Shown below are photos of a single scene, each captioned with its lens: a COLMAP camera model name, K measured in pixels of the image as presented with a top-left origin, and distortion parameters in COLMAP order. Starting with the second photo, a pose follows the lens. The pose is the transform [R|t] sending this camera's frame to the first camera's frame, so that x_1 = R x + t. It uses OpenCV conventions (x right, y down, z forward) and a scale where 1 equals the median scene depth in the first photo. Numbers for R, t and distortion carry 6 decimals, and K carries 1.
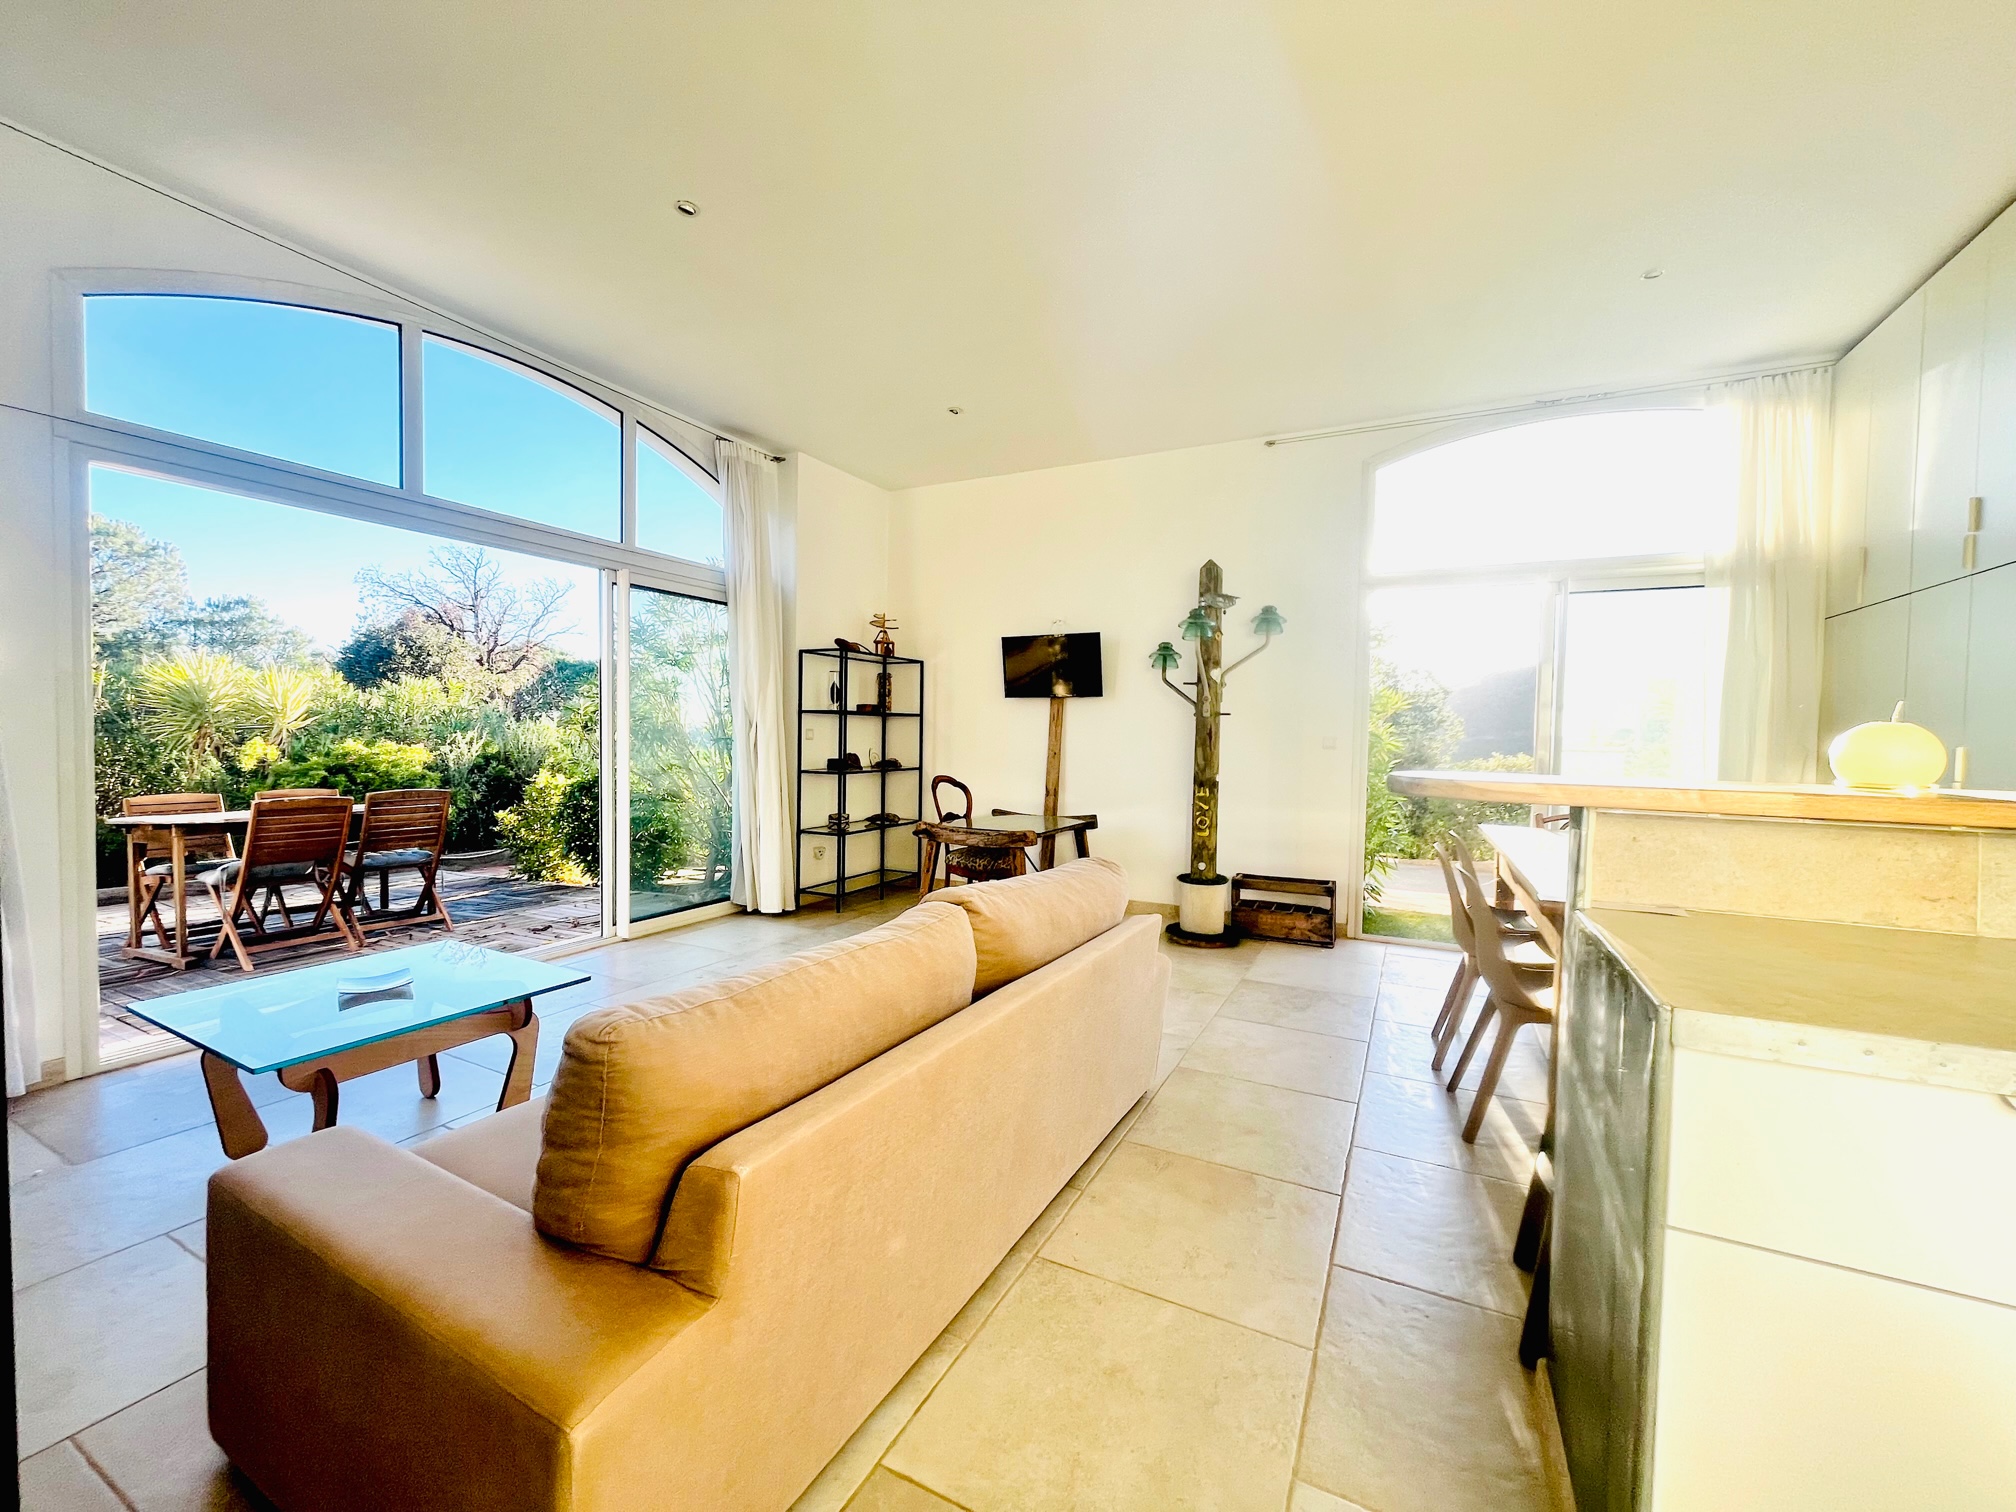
lens RADIAL K [[808.0, 0, 1003.9], [0, 808.0, 763.9], [0, 0, 1]] dist [-0.000944, 0.000870]
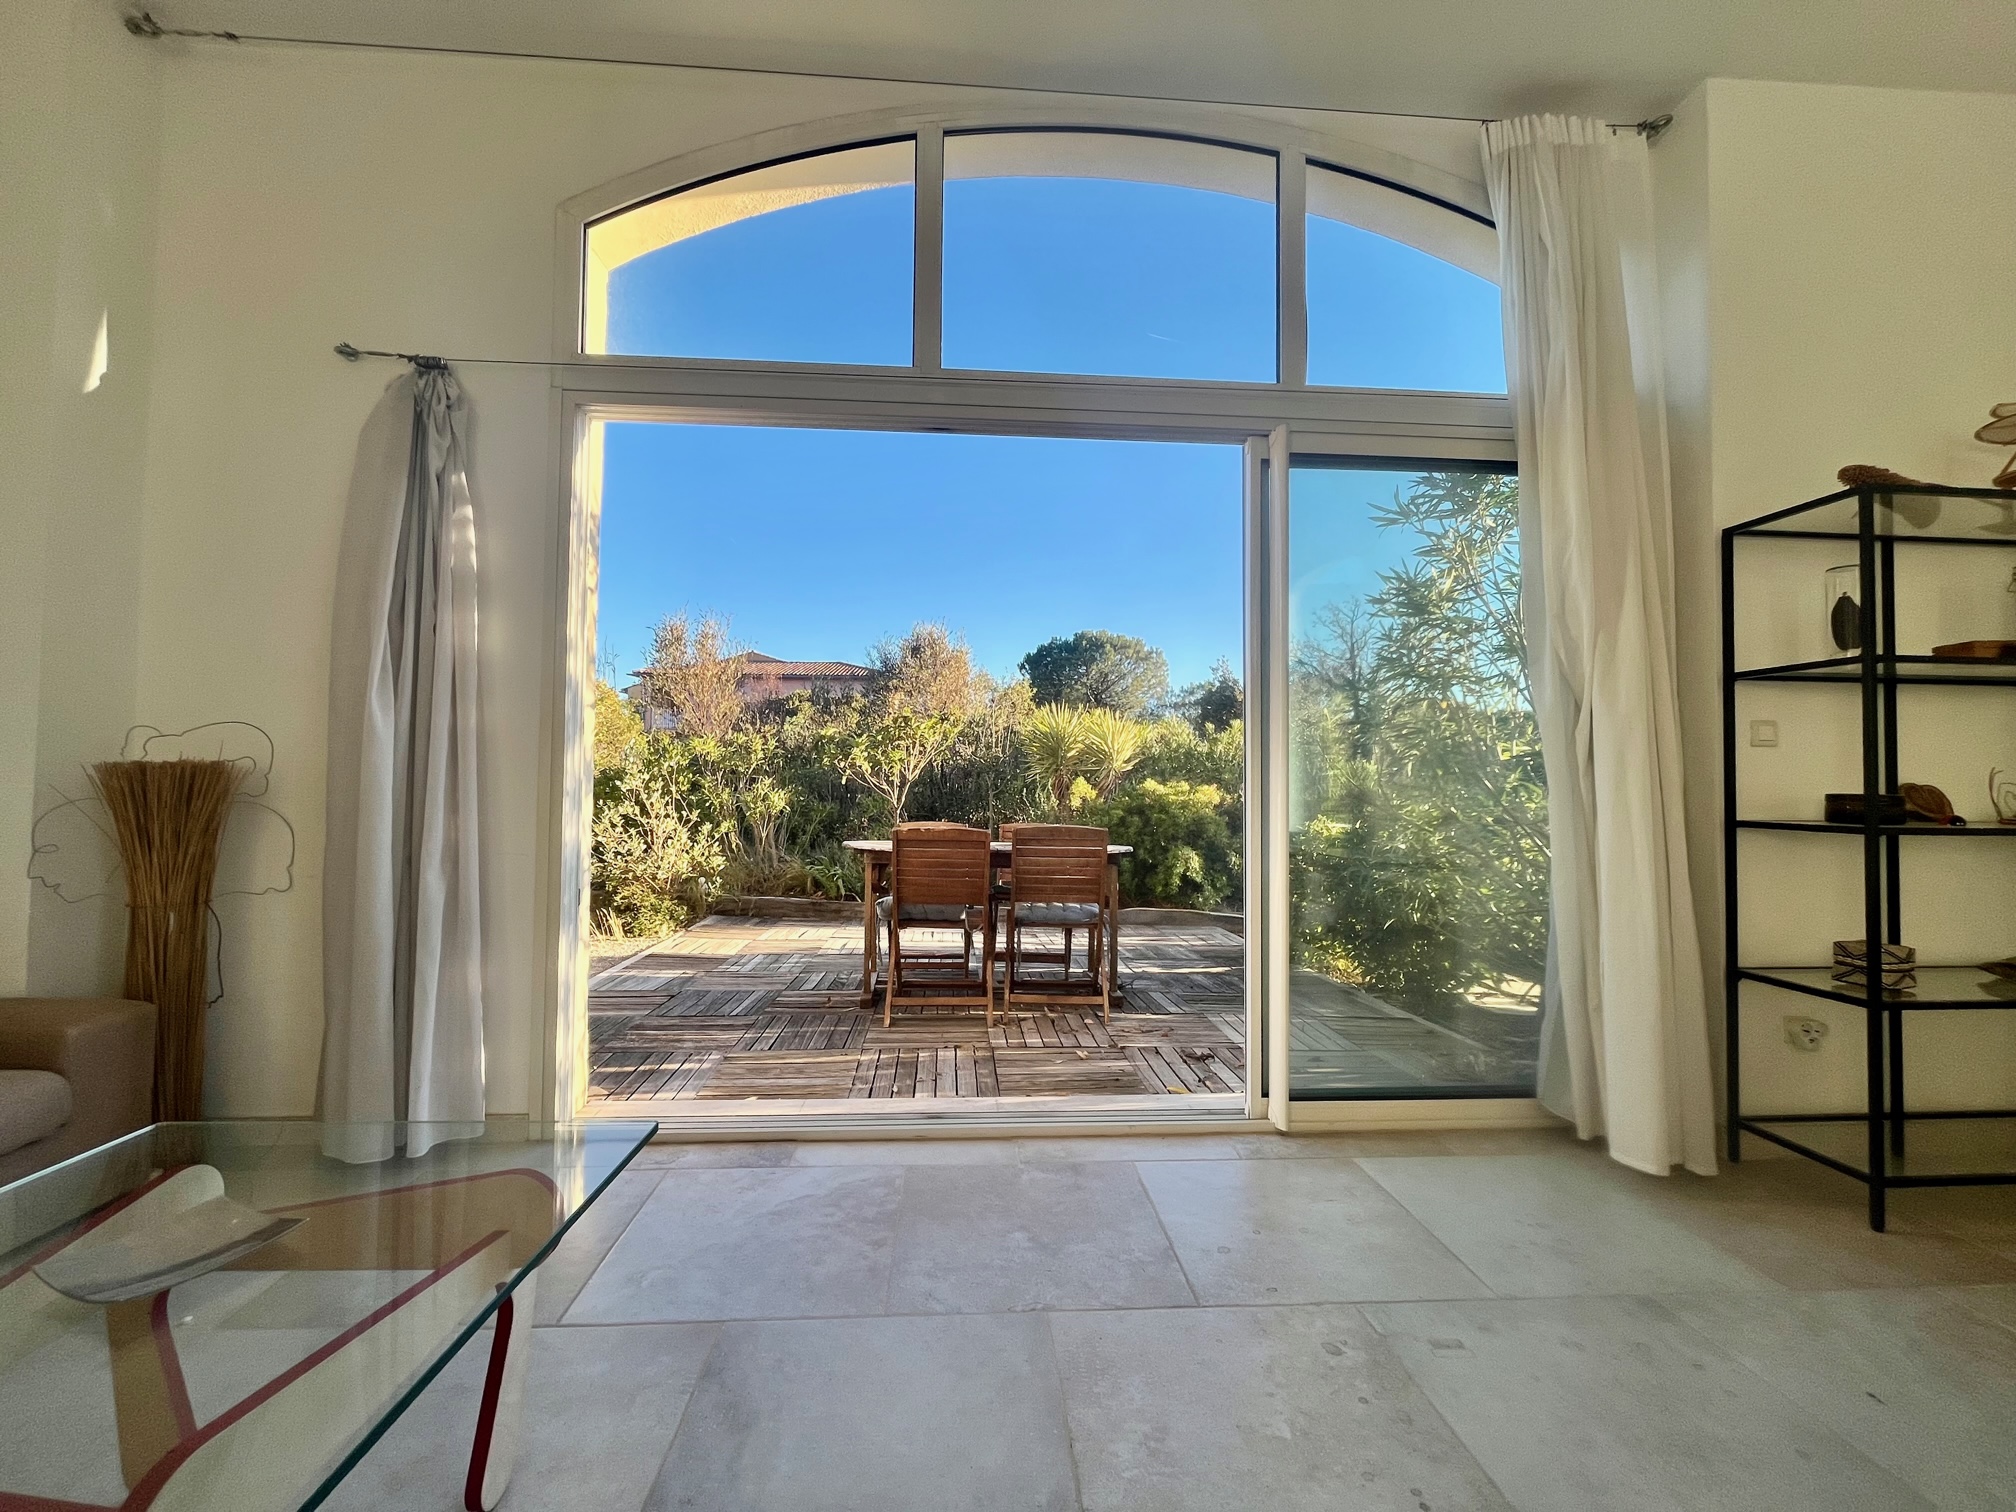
lens RADIAL K [[808.0, 0, 1001.9], [0, 808.0, 755.5], [0, 0, 1]] dist [-0.000944, 0.000870]
pose [[0.512597, -0.038422, -0.857769, -0.089778], [-0.035439, 0.997200, -0.065845, 0.015312], [0.857898, 0.064150, 0.509800, 0.473379]]
